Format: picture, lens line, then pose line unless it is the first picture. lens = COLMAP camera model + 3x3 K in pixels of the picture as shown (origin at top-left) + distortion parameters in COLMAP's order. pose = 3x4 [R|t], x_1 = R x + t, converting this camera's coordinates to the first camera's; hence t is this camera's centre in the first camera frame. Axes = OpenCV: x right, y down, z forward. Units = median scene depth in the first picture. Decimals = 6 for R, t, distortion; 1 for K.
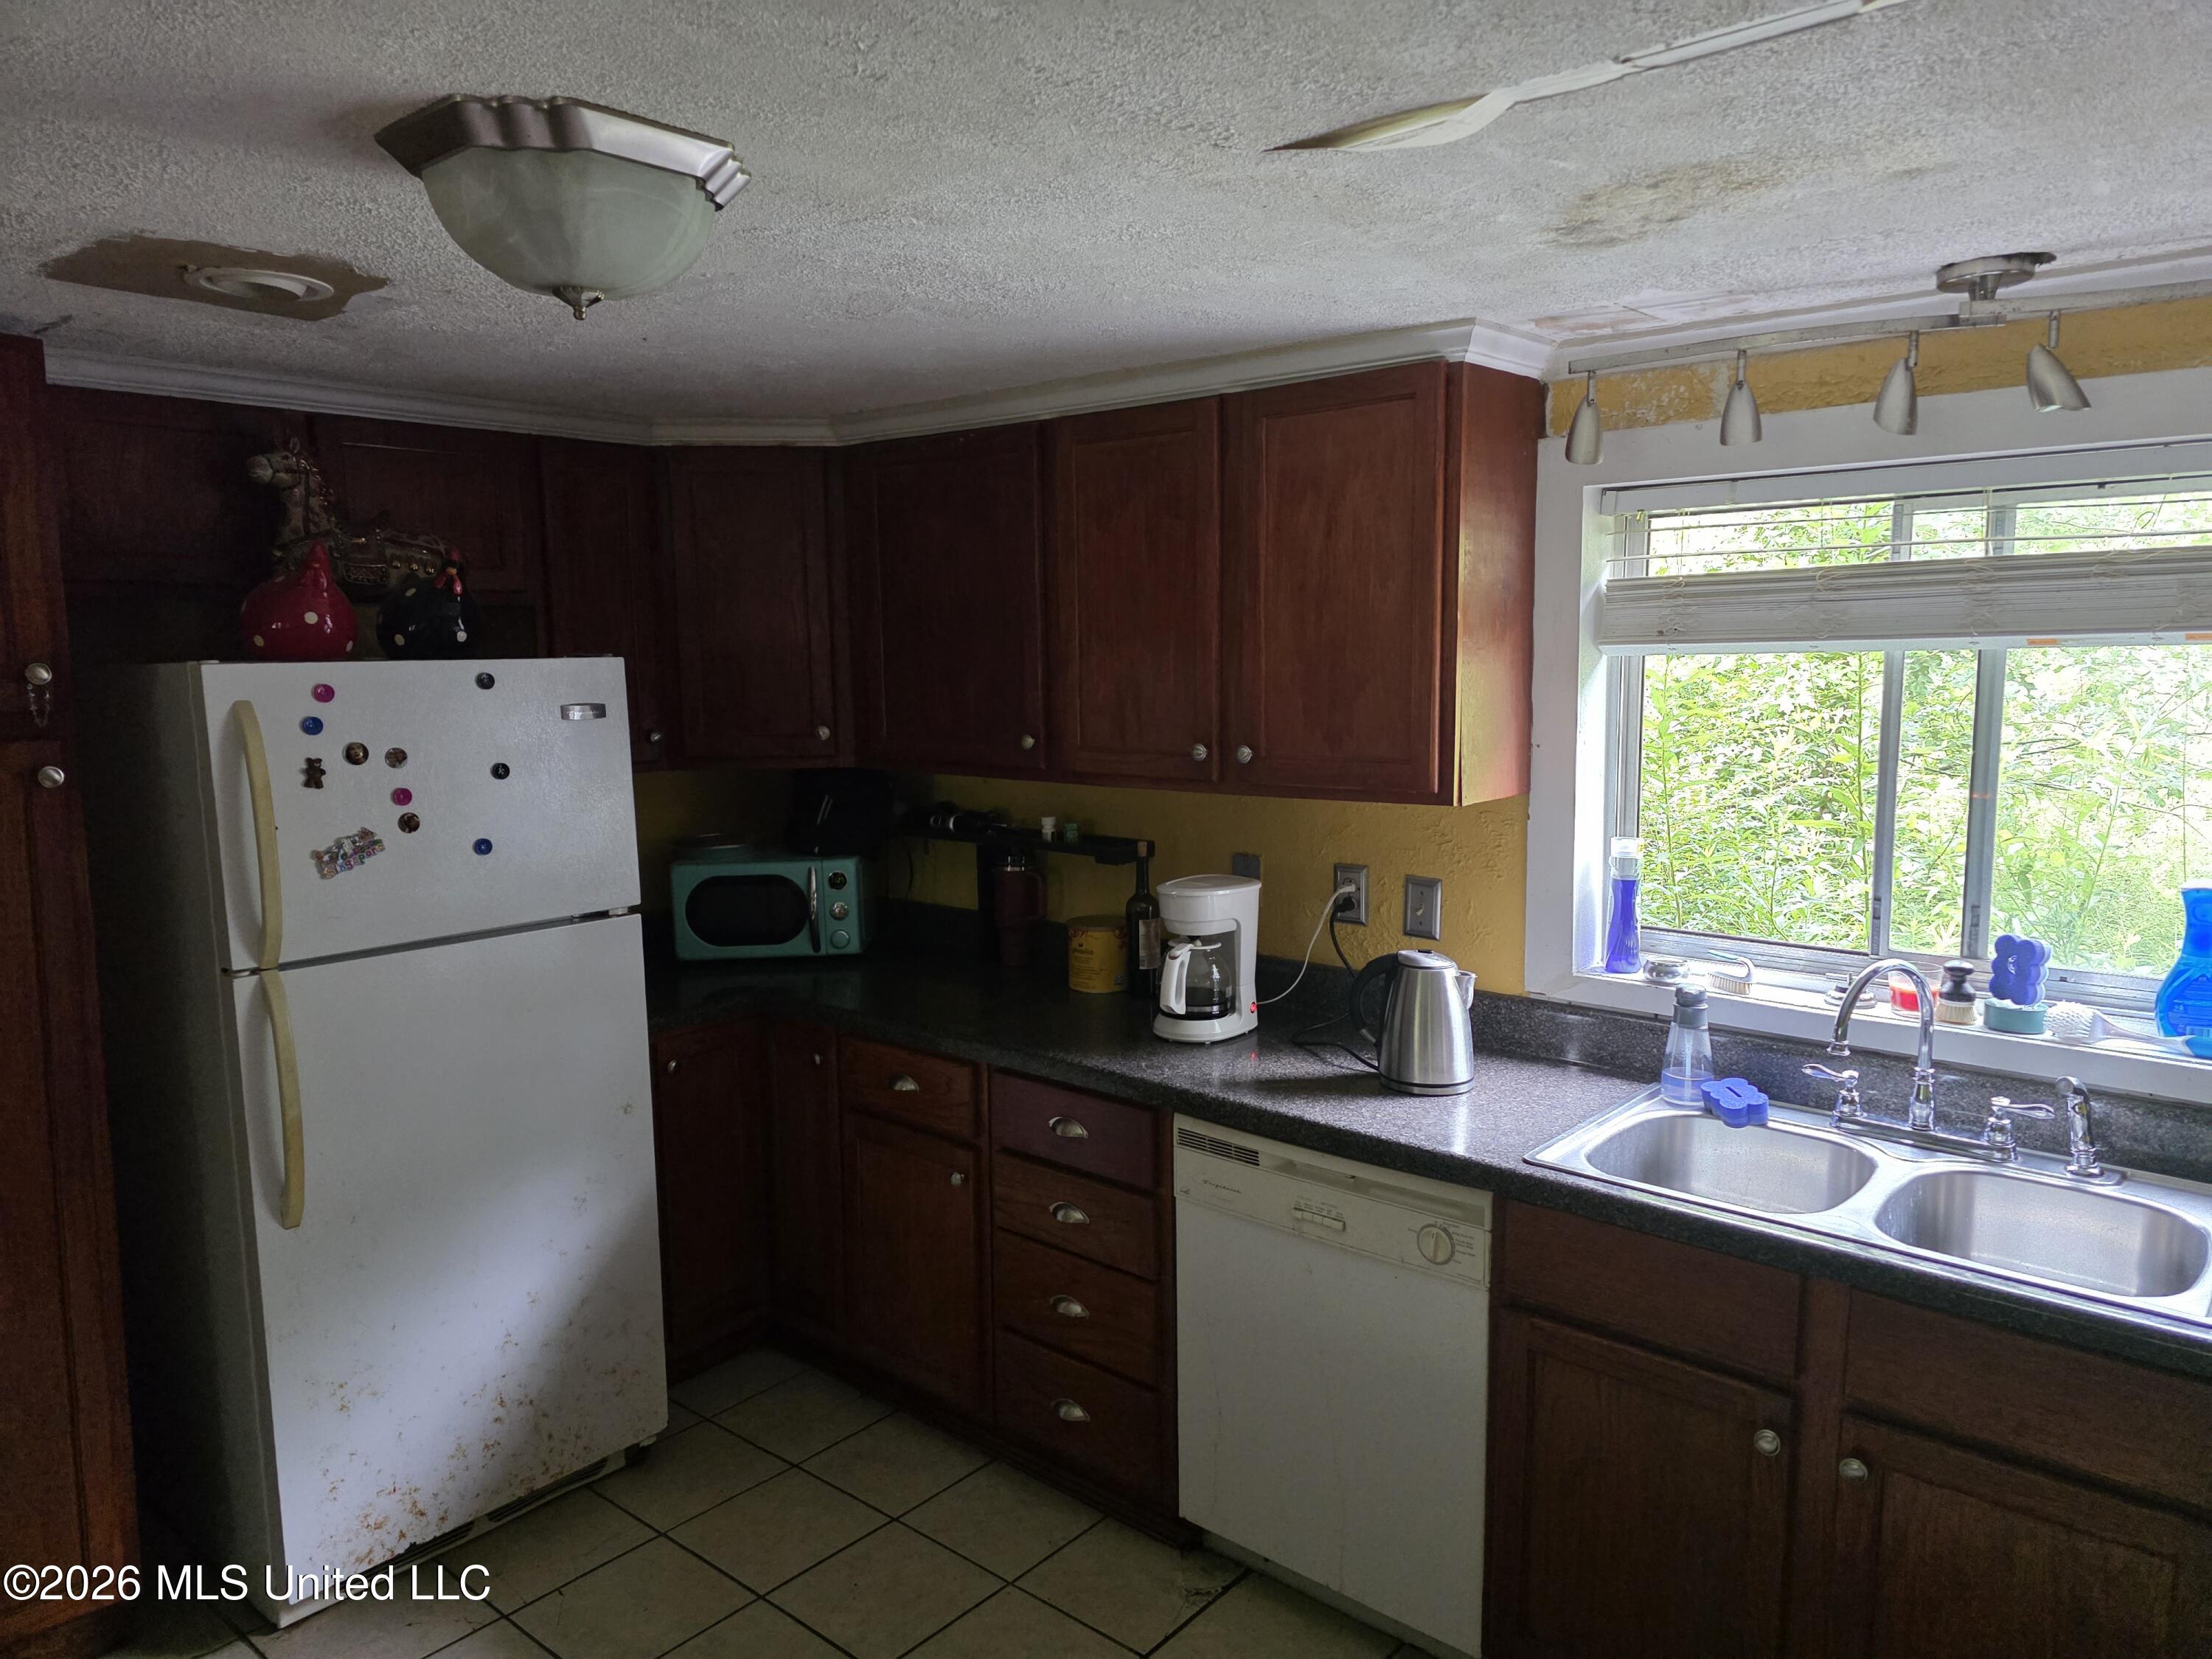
lens RADIAL K [[1479.0, 0, 1100.0], [0, 1479.0, 830.9], [0, 0, 1]] dist [0.000528, -0.006792]
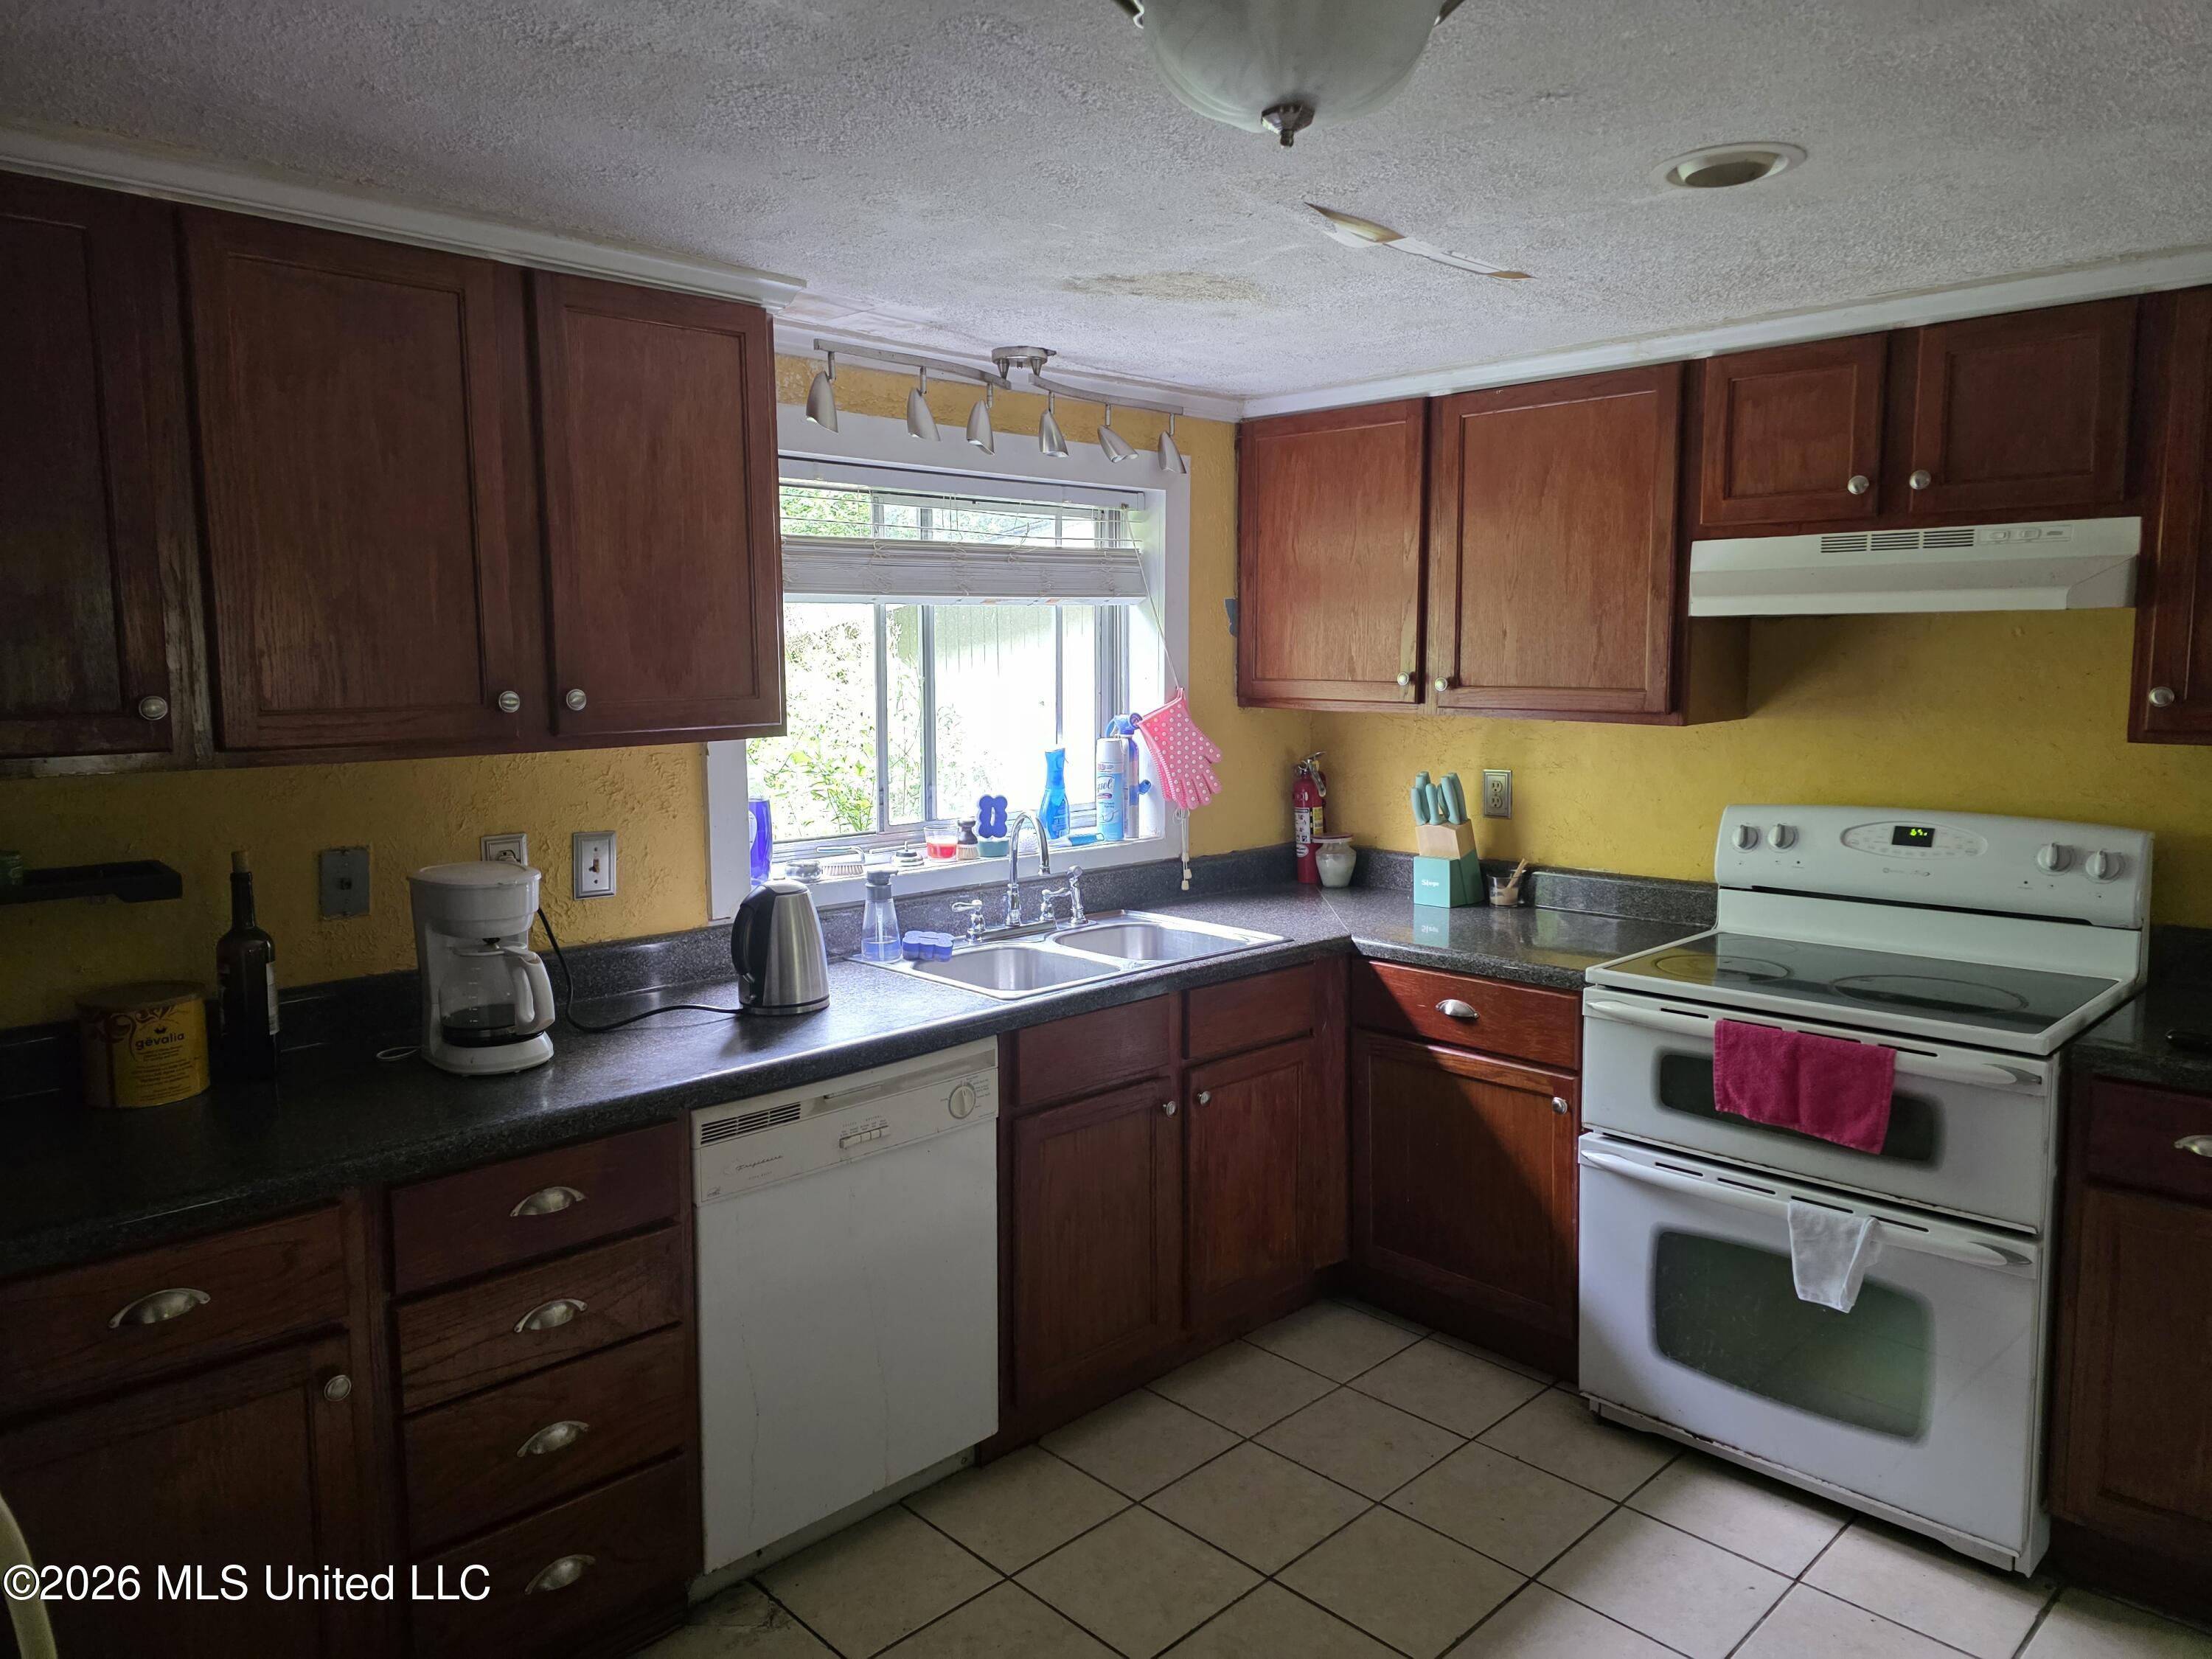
lens RADIAL K [[1479.0, 0, 1100.9], [0, 1479.0, 824.8], [0, 0, 1]] dist [0.000528, -0.006792]
pose [[0.064088, -0.109043, 0.991969, -0.824146], [0.117624, 0.987909, 0.100997, -0.035491], [-0.990988, 0.110206, 0.076139, 0.723703]]
